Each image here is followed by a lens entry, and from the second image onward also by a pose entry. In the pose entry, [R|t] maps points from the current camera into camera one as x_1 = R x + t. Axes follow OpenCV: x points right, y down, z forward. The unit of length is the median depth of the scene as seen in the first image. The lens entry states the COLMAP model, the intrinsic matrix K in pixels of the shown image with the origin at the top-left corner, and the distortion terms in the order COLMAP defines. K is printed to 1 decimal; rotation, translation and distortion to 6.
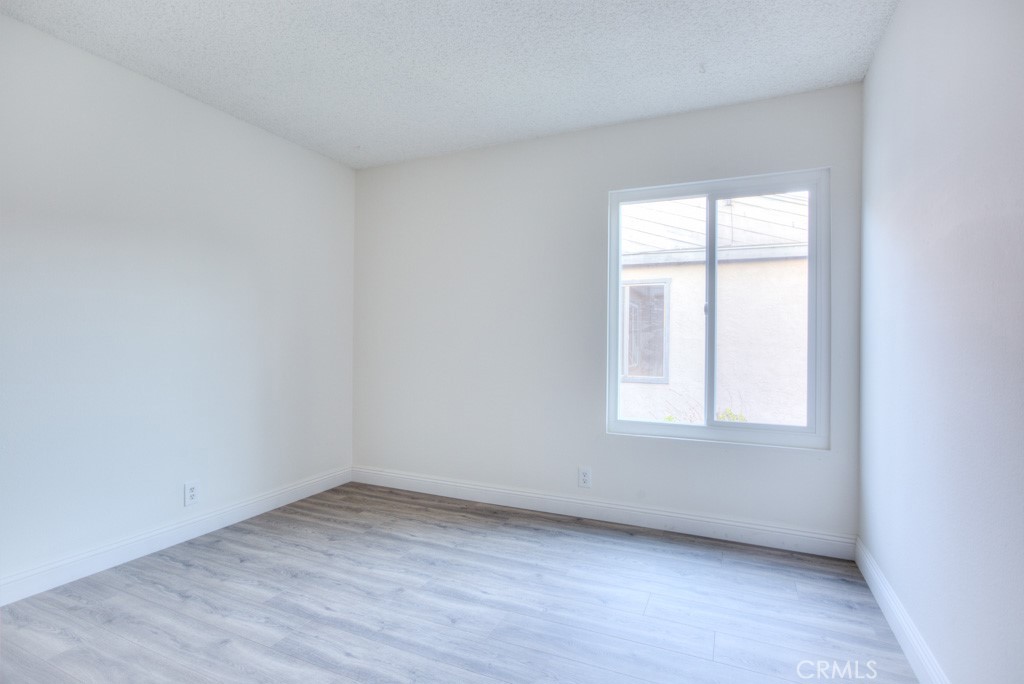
lens RADIAL K [[505.4, 0, 510.2], [0, 505.4, 339.1], [0, 0, 1]] dist [-0.017654, 0.005928]
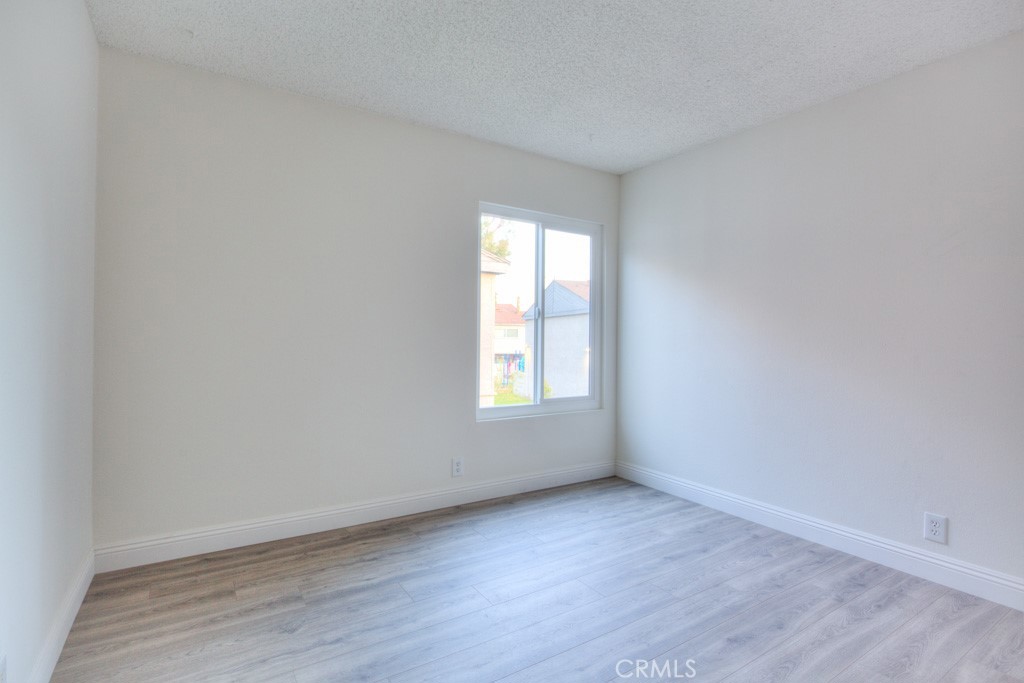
lens RADIAL K [[505.4, 0, 512.2], [0, 505.4, 339.8], [0, 0, 1]] dist [-0.017654, 0.005928]
pose [[0.527296, -0.004576, 0.849669, -0.765439], [-0.012582, 0.999834, 0.013193, -0.007412], [-0.849588, -0.017647, 0.527151, 0.392288]]
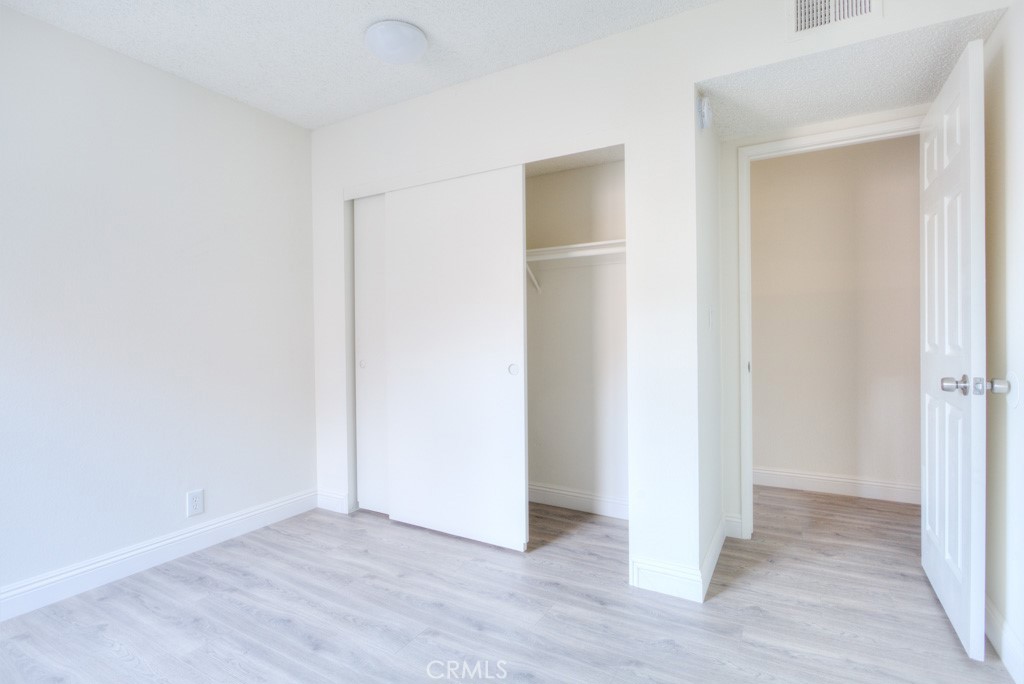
lens RADIAL K [[505.4, 0, 504.3], [0, 505.4, 332.6], [0, 0, 1]] dist [-0.017654, 0.005928]
pose [[-0.993138, 0.009414, 0.116569, -0.360896], [0.010516, 0.999906, 0.008837, -0.013046], [-0.116475, 0.010003, -0.993143, 1.113407]]
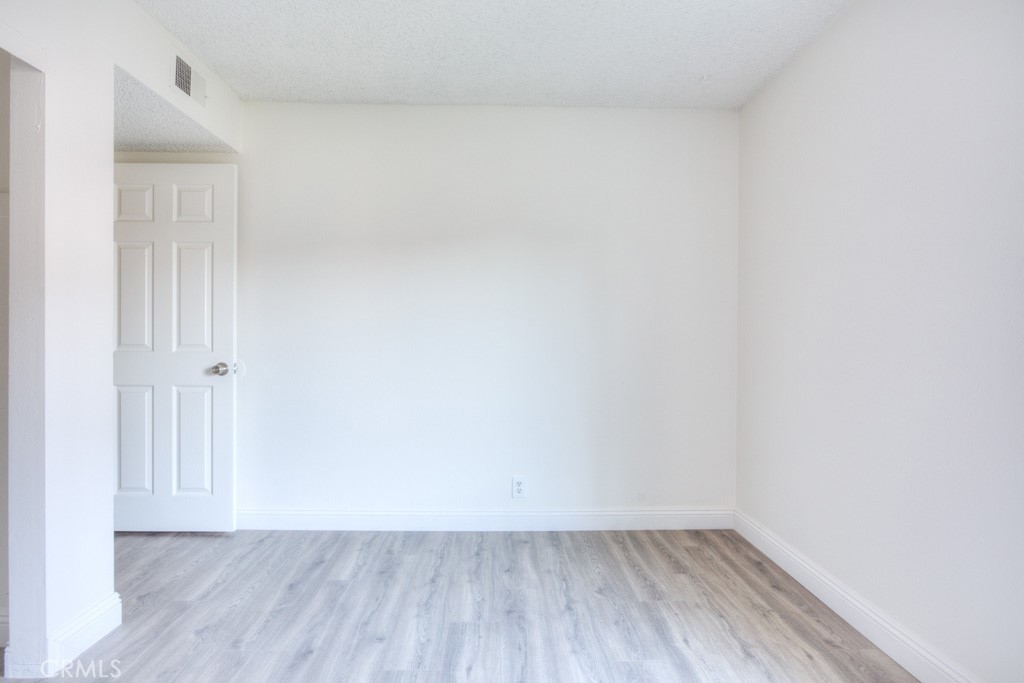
lens RADIAL K [[505.4, 0, 505.4], [0, 505.4, 343.3], [0, 0, 1]] dist [-0.017654, 0.005928]
pose [[0.429398, 0.000776, -0.903115, 0.288868], [0.000776, 0.999999, 0.001228, 0.010144], [0.903115, -0.001228, 0.429397, 0.526384]]
